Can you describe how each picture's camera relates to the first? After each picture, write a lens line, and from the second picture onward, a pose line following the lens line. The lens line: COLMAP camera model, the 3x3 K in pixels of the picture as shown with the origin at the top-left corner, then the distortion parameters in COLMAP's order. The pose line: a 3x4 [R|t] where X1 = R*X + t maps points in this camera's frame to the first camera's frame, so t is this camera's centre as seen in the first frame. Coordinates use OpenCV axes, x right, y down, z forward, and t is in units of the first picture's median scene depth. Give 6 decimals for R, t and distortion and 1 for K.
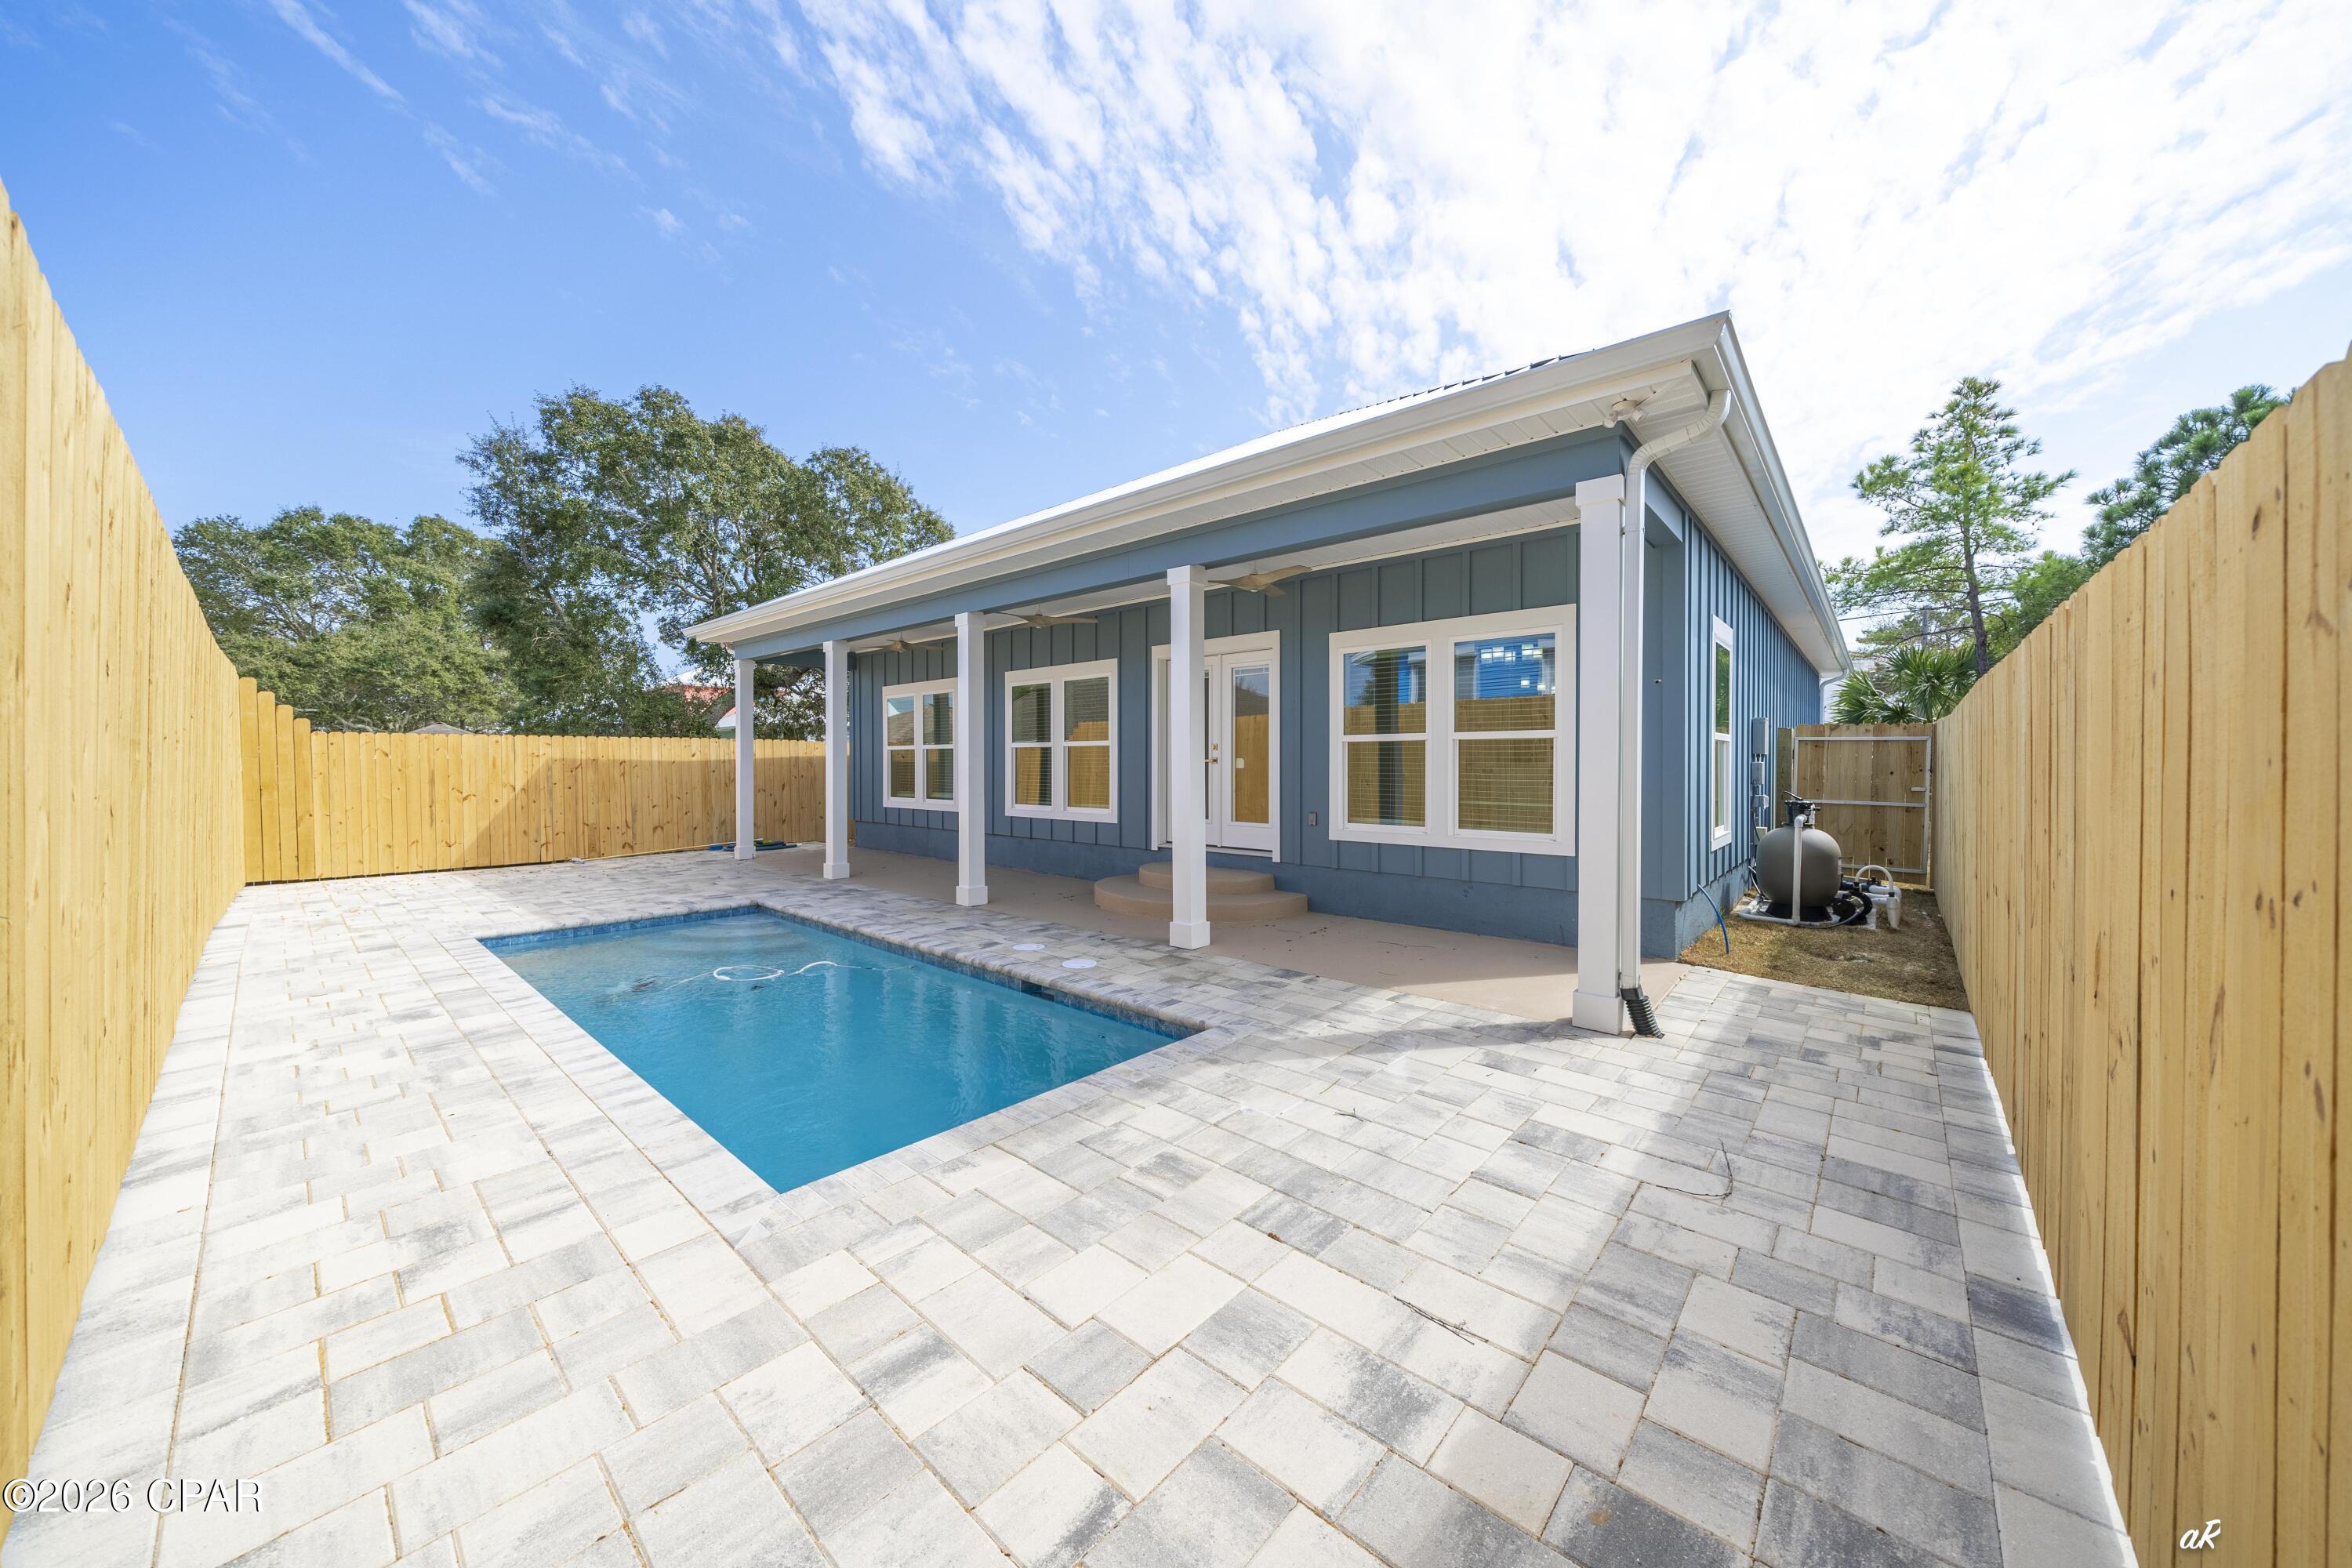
lens RADIAL K [[794.1, 0, 1163.2], [0, 794.1, 791.2], [0, 0, 1]] dist [-0.005594, 0.000111]
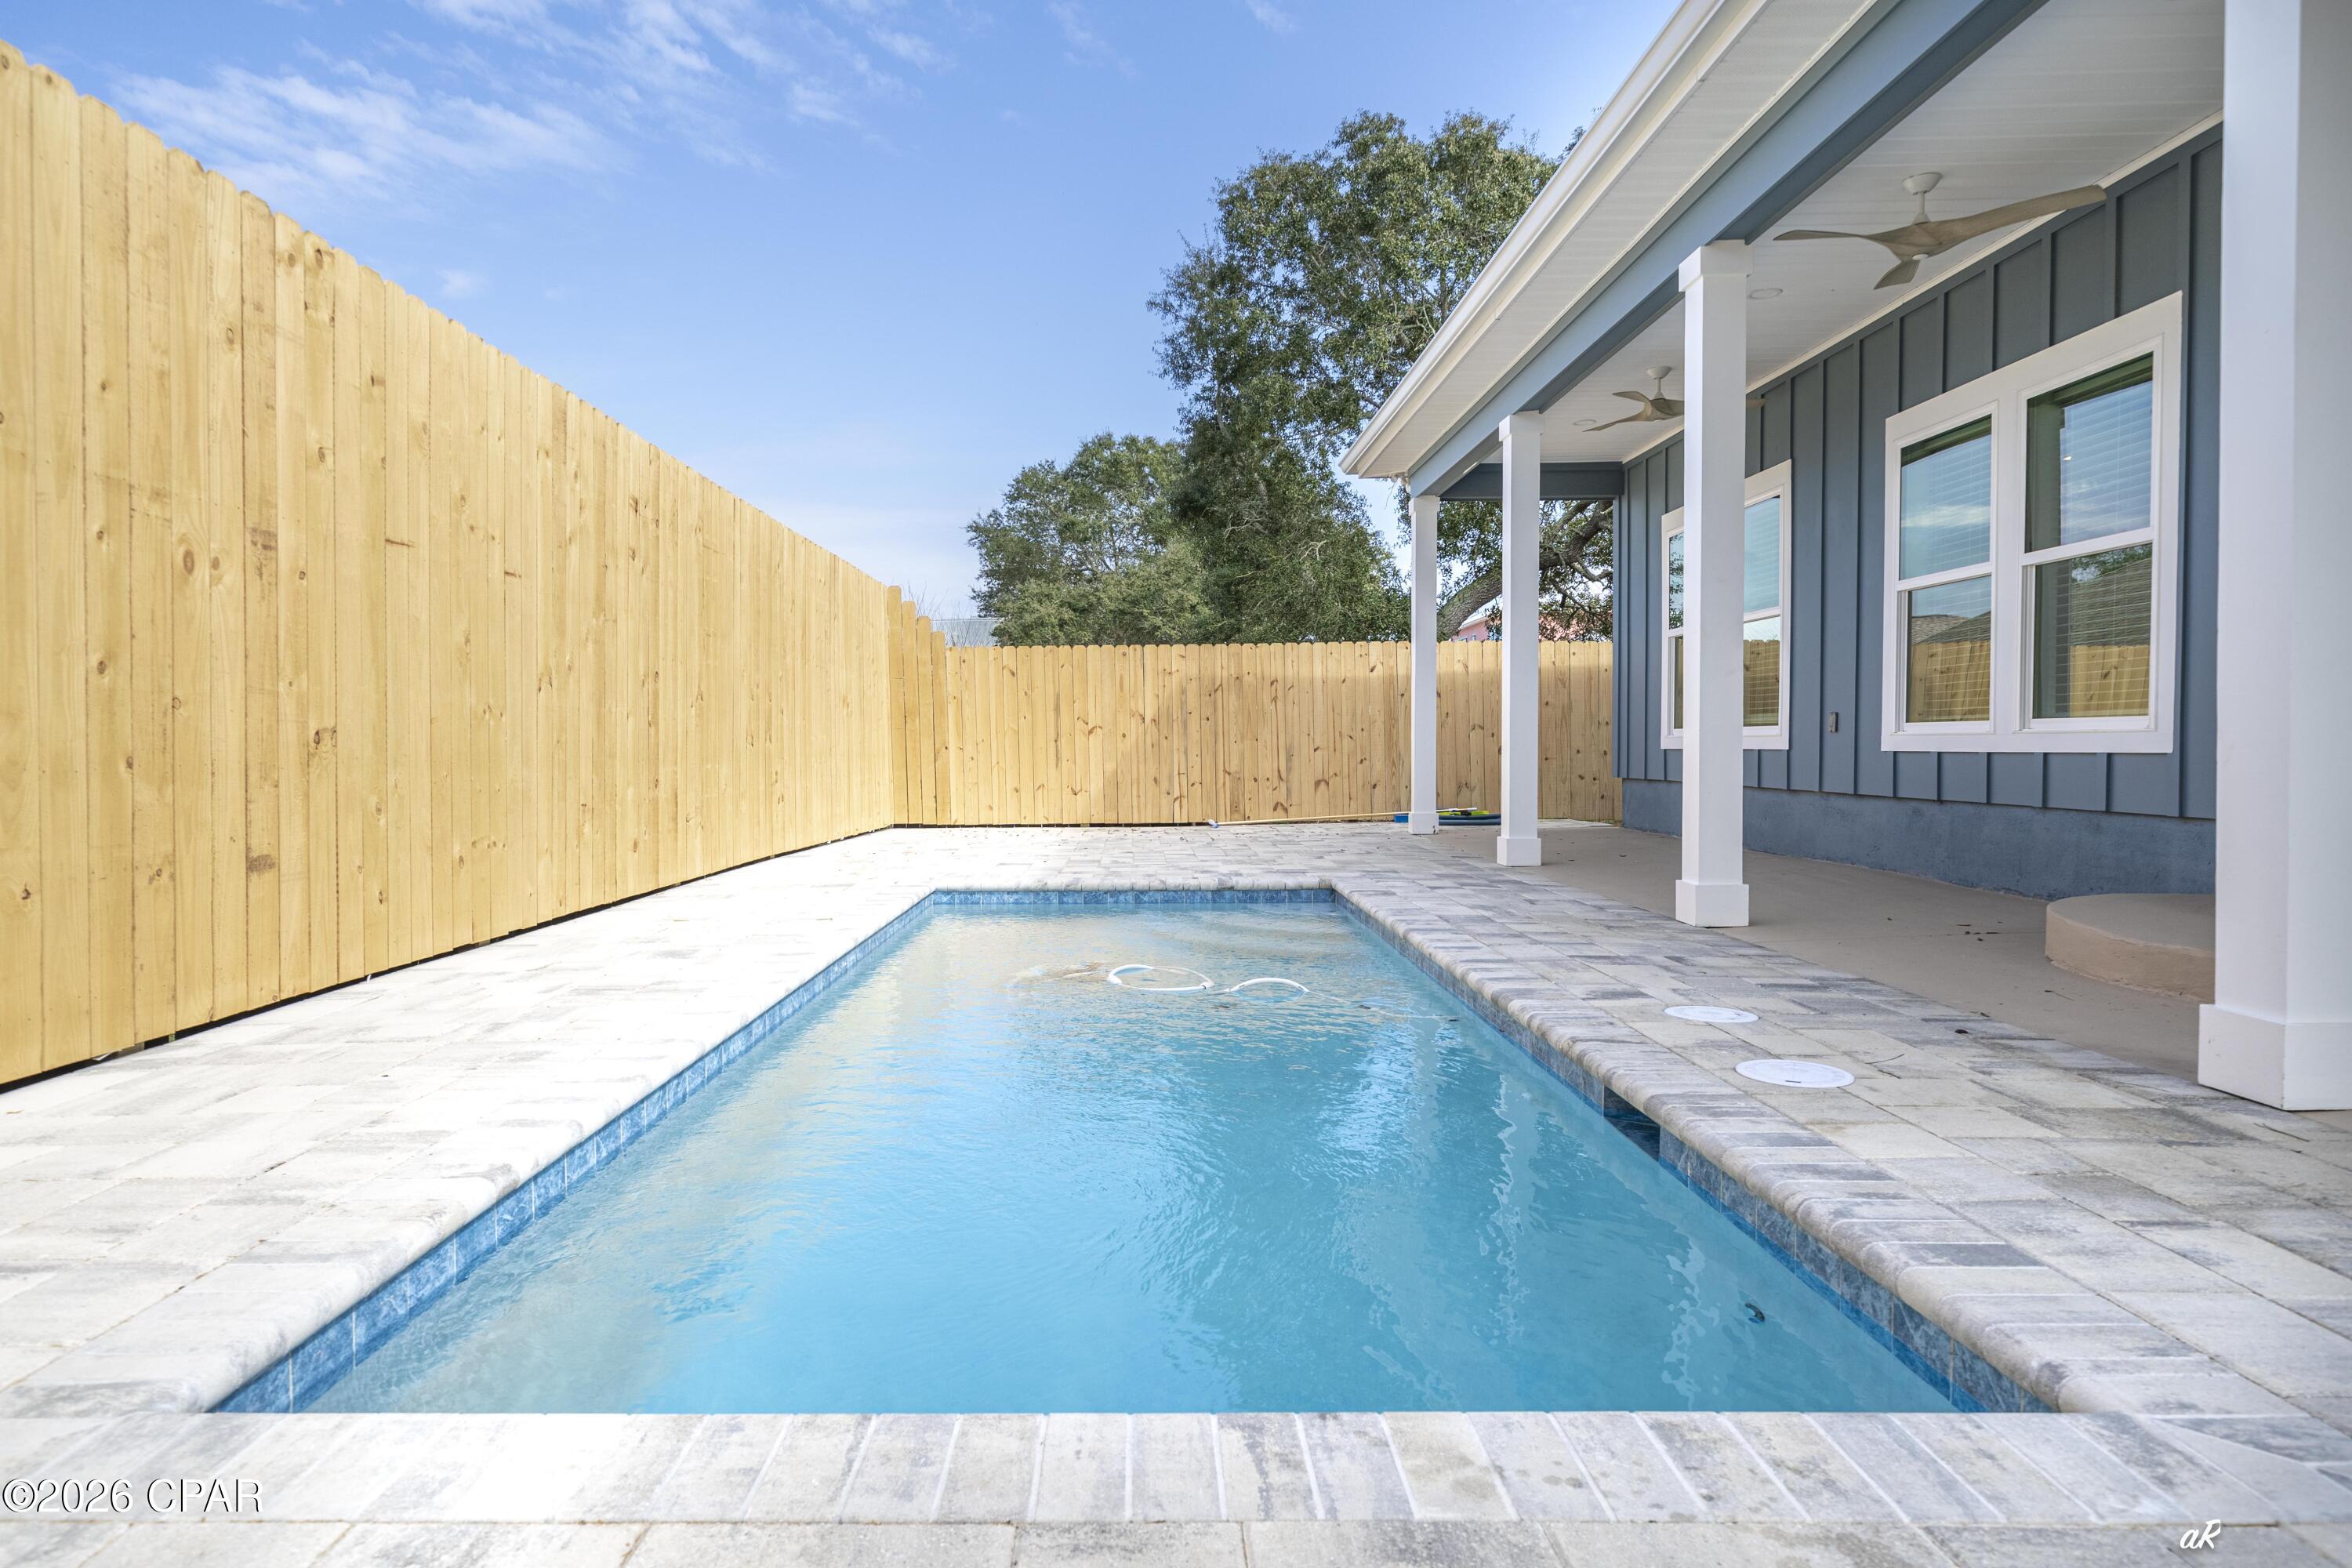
lens RADIAL K [[1262.4, 0, 1172.4], [0, 1262.4, 804.1], [0, 0, 1]] dist [0.004290, -0.000815]
pose [[0.659309, 0.020671, -0.751588, 0.071628], [-0.013774, 0.999786, 0.015415, 0.058686], [0.751746, 0.000190, 0.659453, 0.267036]]
